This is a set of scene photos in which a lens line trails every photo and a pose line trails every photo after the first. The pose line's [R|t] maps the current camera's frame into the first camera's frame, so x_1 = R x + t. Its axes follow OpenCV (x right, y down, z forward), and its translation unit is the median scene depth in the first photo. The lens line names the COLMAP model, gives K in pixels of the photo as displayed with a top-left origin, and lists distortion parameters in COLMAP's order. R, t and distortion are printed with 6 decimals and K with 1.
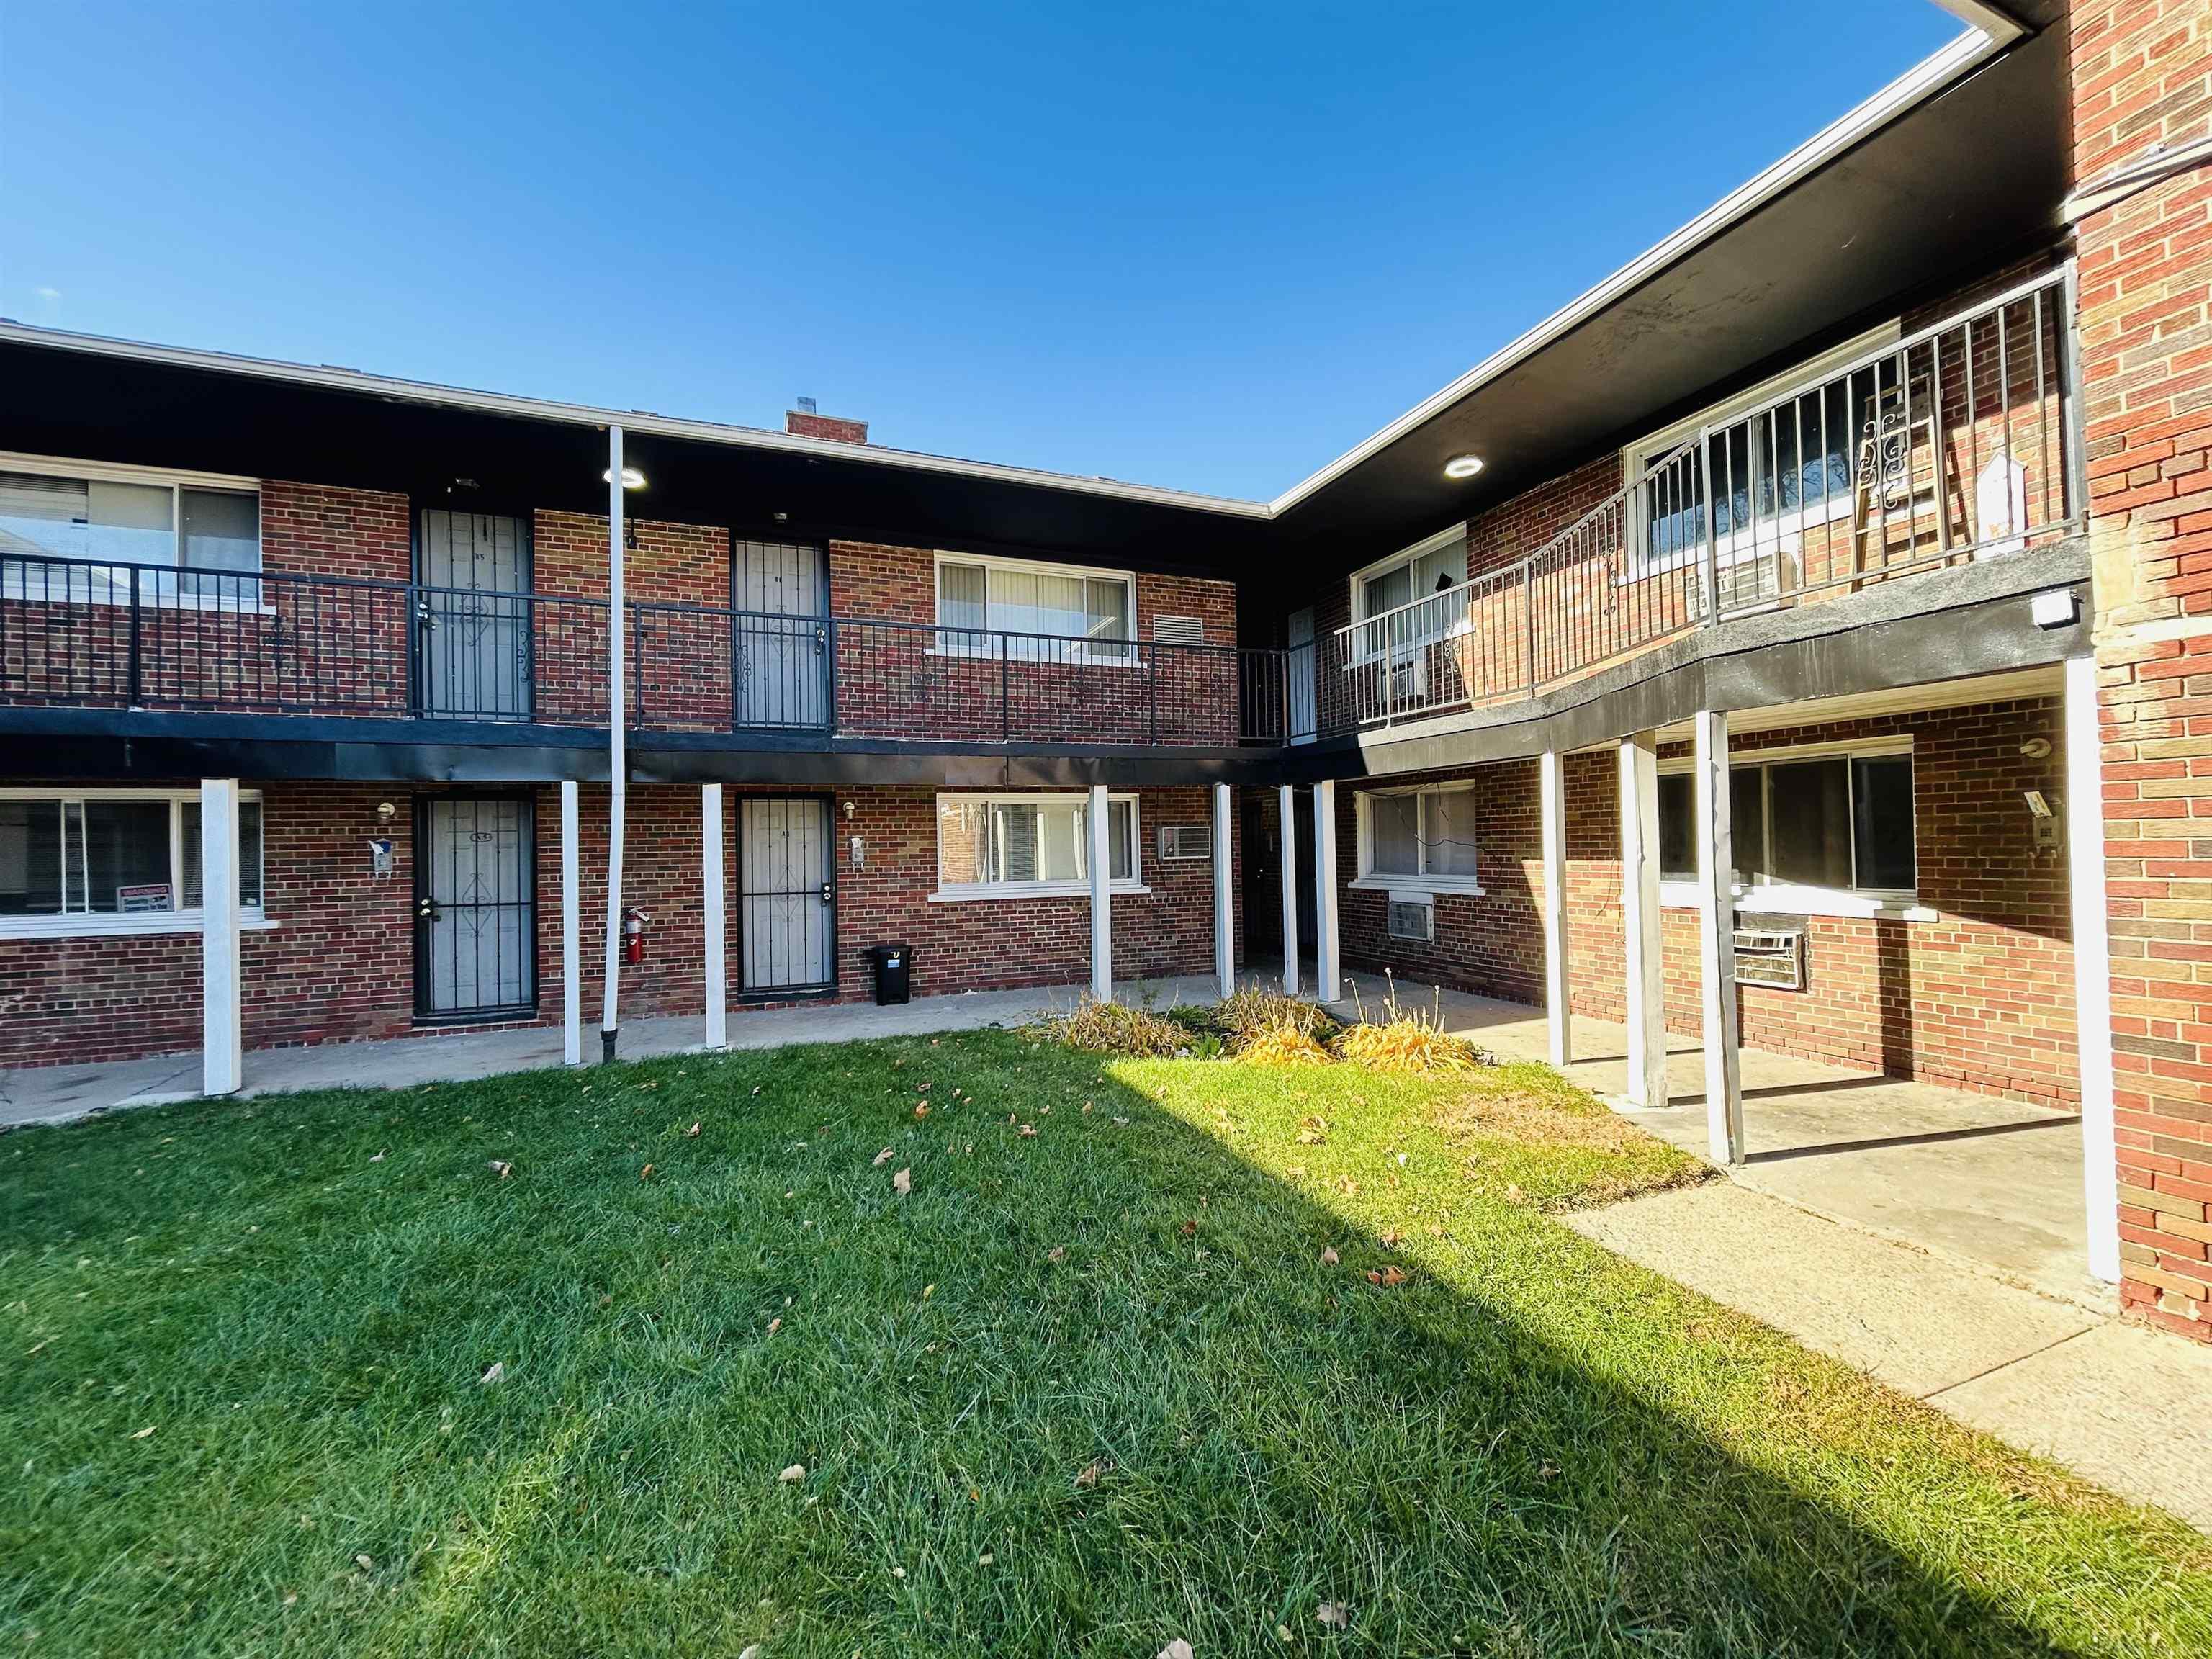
lens RADIAL K [[887.3, 0, 1099.6], [0, 887.3, 833.6], [0, 0, 1]] dist [0.000436, -0.000485]
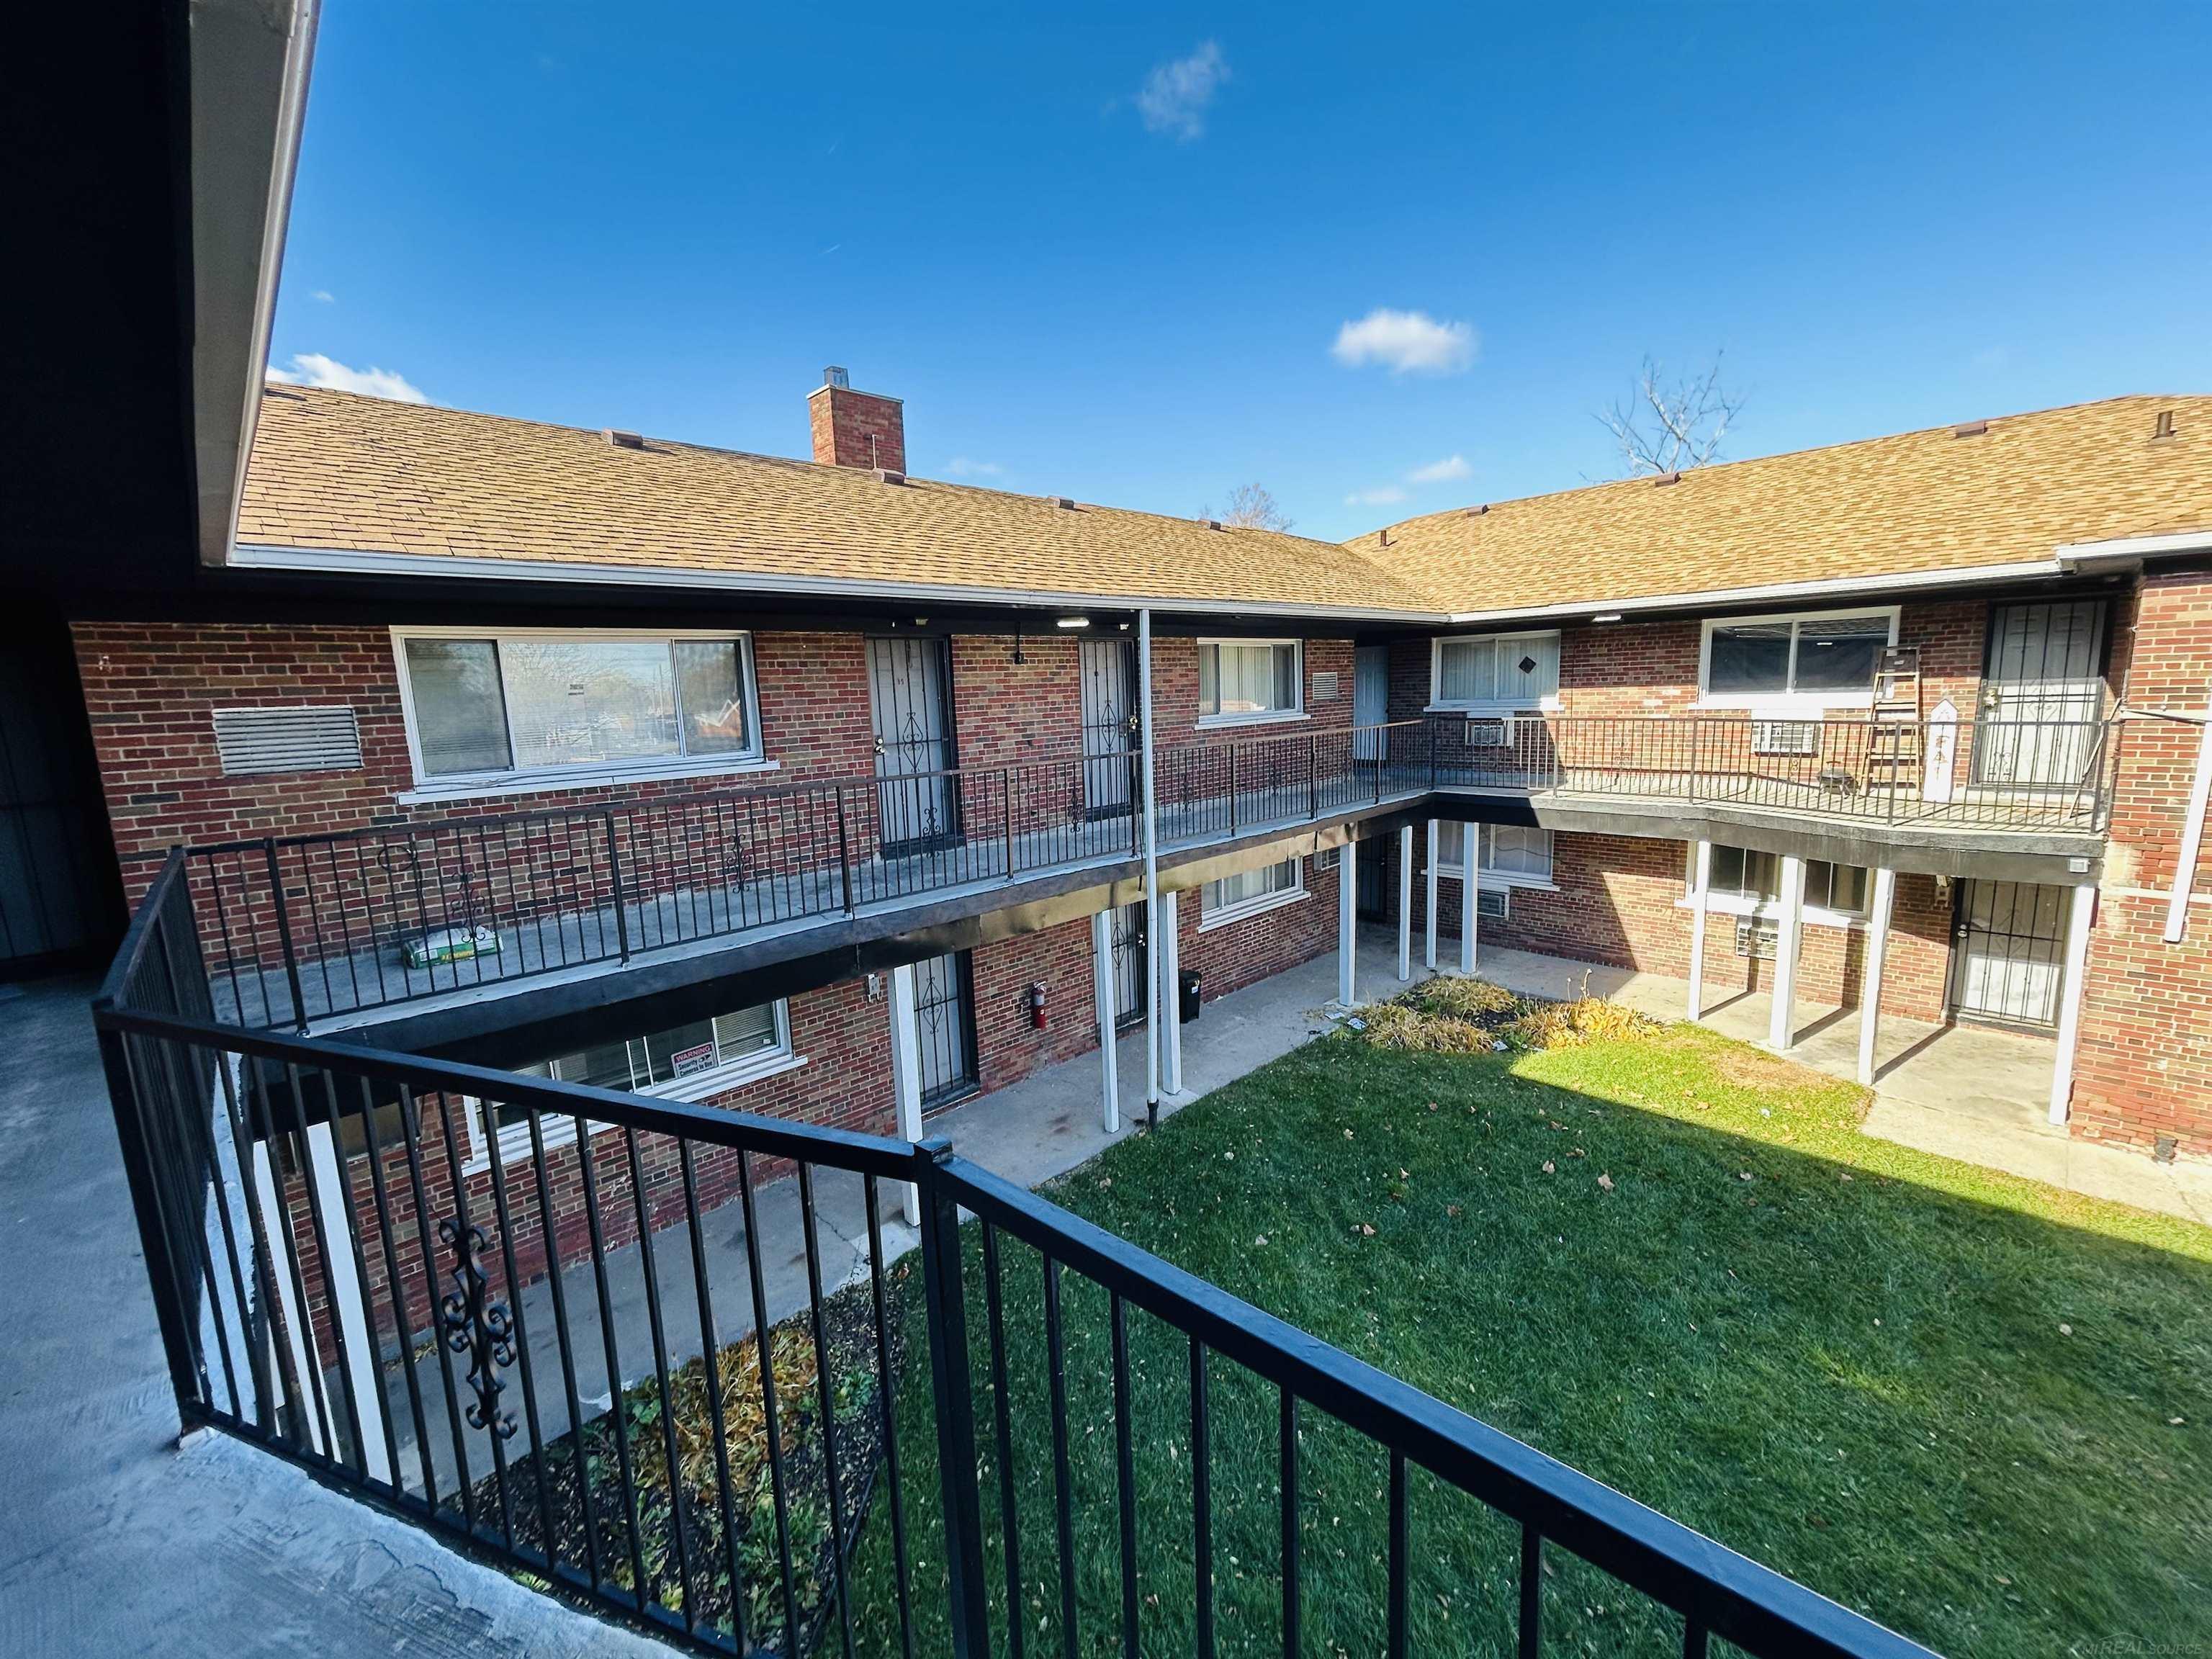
lens RADIAL K [[896.5, 0, 1117.6], [0, 896.5, 832.7], [0, 0, 1]] dist [-0.000820, -0.000382]
pose [[0.922936, -0.075688, 0.377440, -0.946555], [0.016155, 0.987232, 0.158467, -0.324409], [-0.384615, -0.140157, 0.912375, -0.084645]]
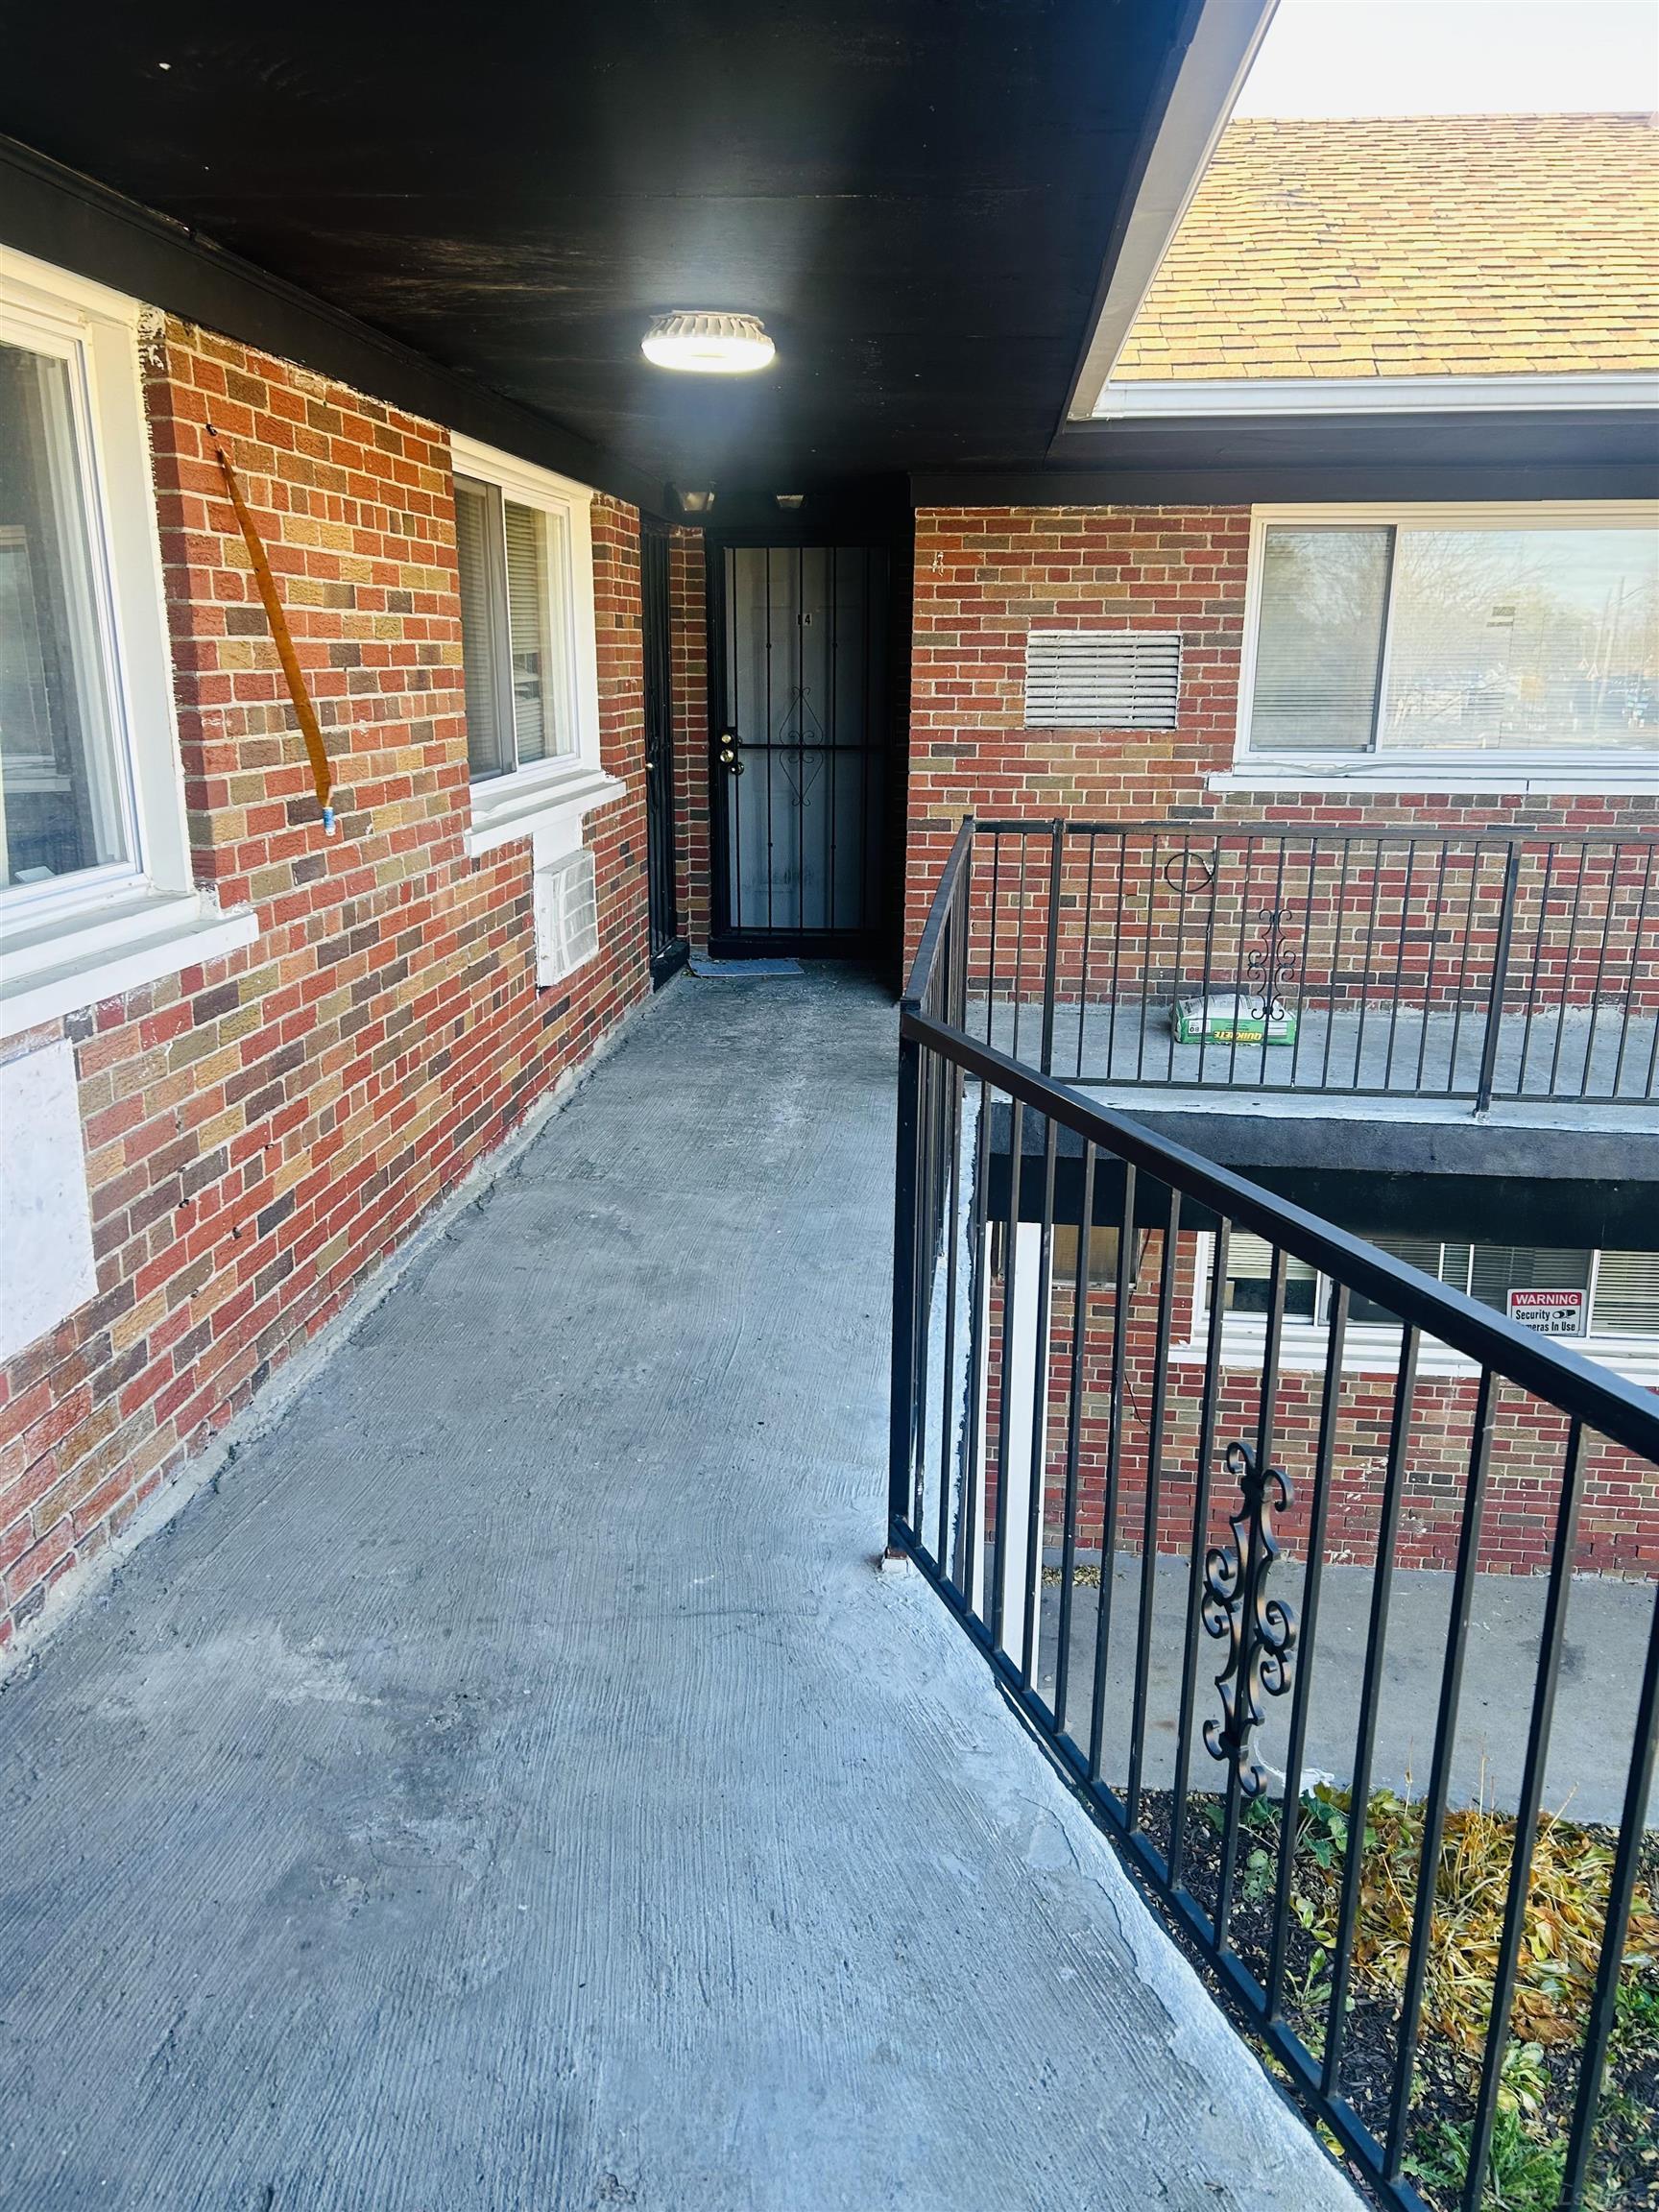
lens RADIAL K [[1661.6, 0, 829.5], [0, 1661.6, 1106.0], [0, 0, 1]] dist [0.049951, -0.064305]
pose [[0.883057, 0.147245, -0.445566, -1.015528], [-0.020177, 0.960532, 0.277436, -0.315915], [0.468832, -0.236002, 0.851176, -0.062684]]
